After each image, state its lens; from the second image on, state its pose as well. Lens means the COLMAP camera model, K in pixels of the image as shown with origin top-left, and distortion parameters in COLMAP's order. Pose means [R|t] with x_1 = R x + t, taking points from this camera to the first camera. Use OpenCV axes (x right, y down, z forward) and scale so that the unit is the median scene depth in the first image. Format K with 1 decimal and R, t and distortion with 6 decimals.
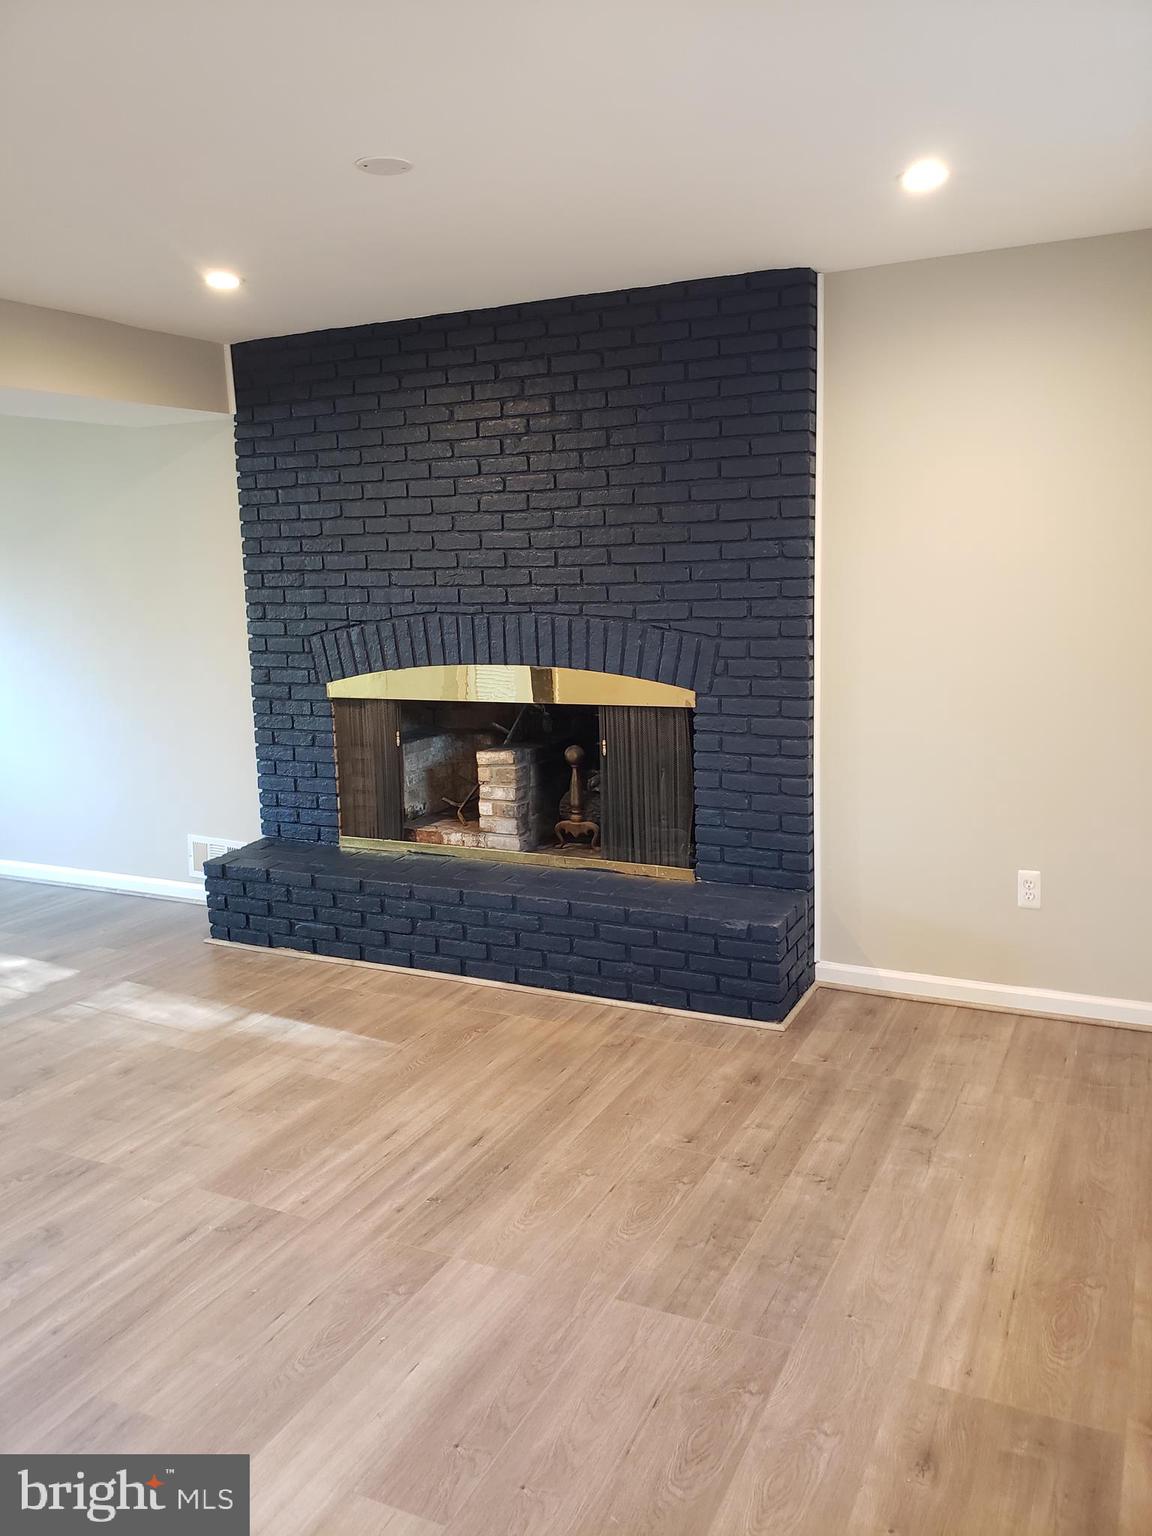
lens RADIAL K [[1185.3, 0, 579.3], [0, 1185.3, 740.3], [0, 0, 1]] dist [0.031091, 0.002257]
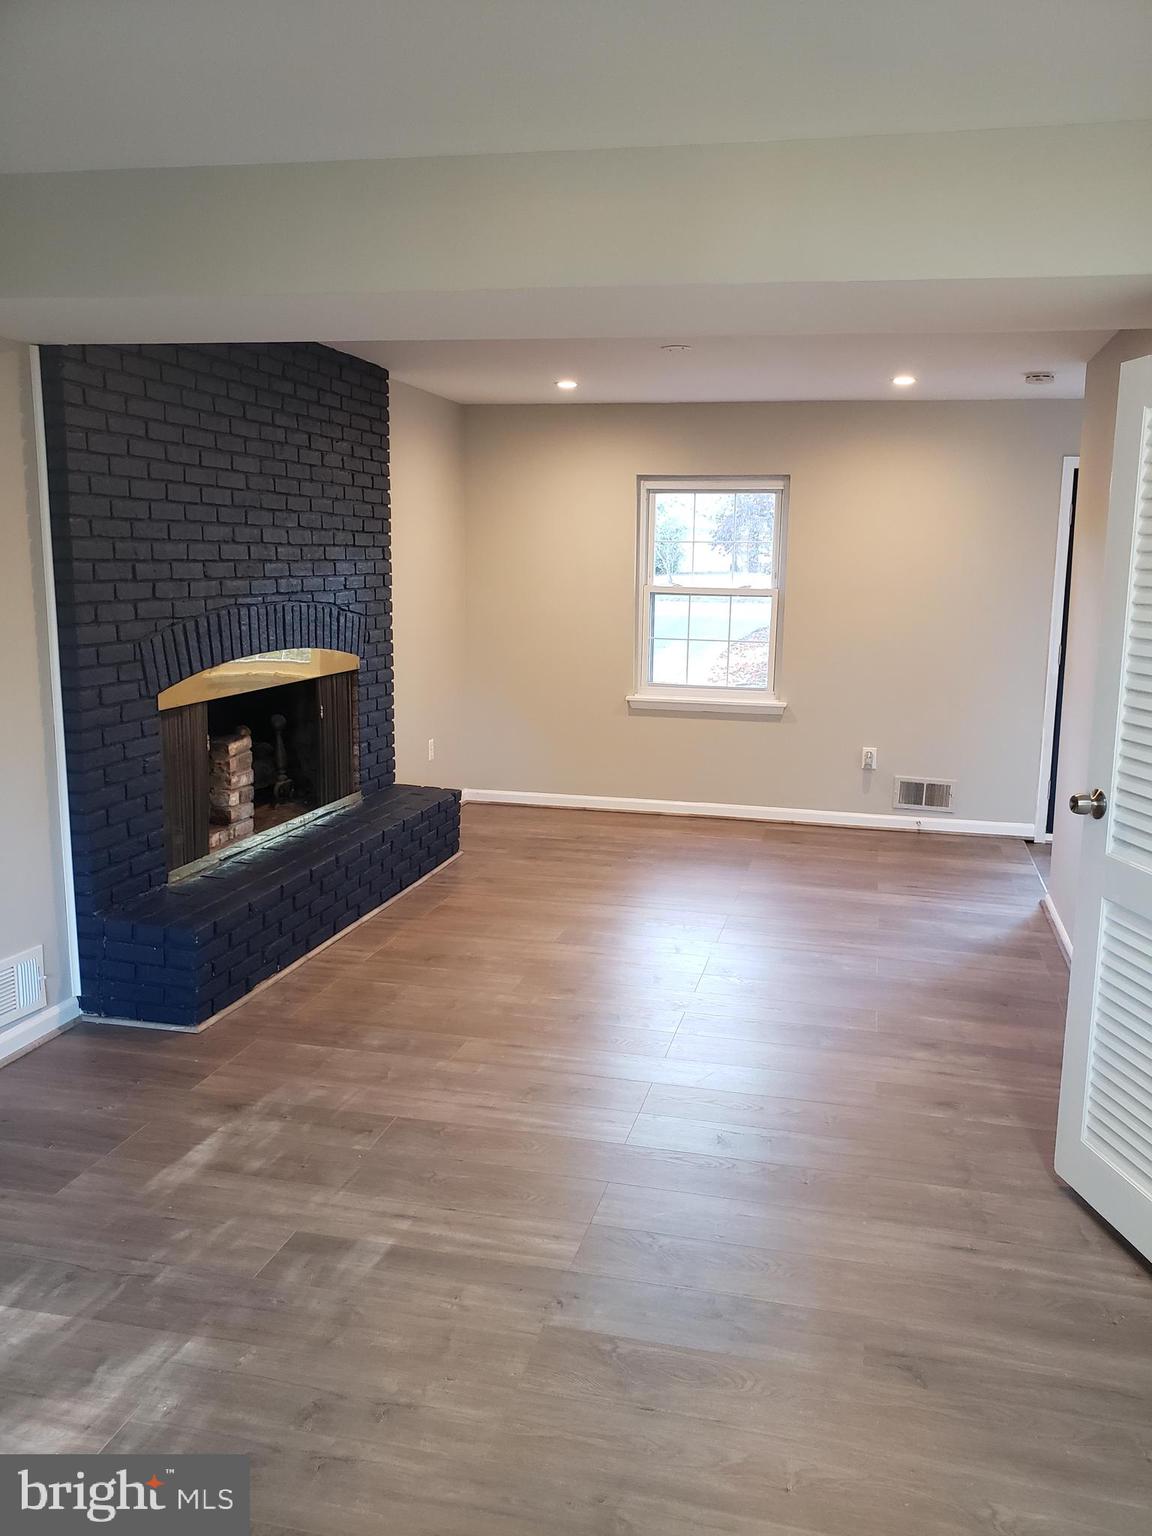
lens RADIAL K [[1344.7, 0, 574.0], [0, 1344.7, 819.0], [0, 0, 1]] dist [0.040592, 0.001003]
pose [[-0.235121, -0.159506, 0.958789, -1.278047], [0.156878, 0.967281, 0.199390, -0.112585], [-0.959222, 0.197294, -0.202405, 0.969024]]
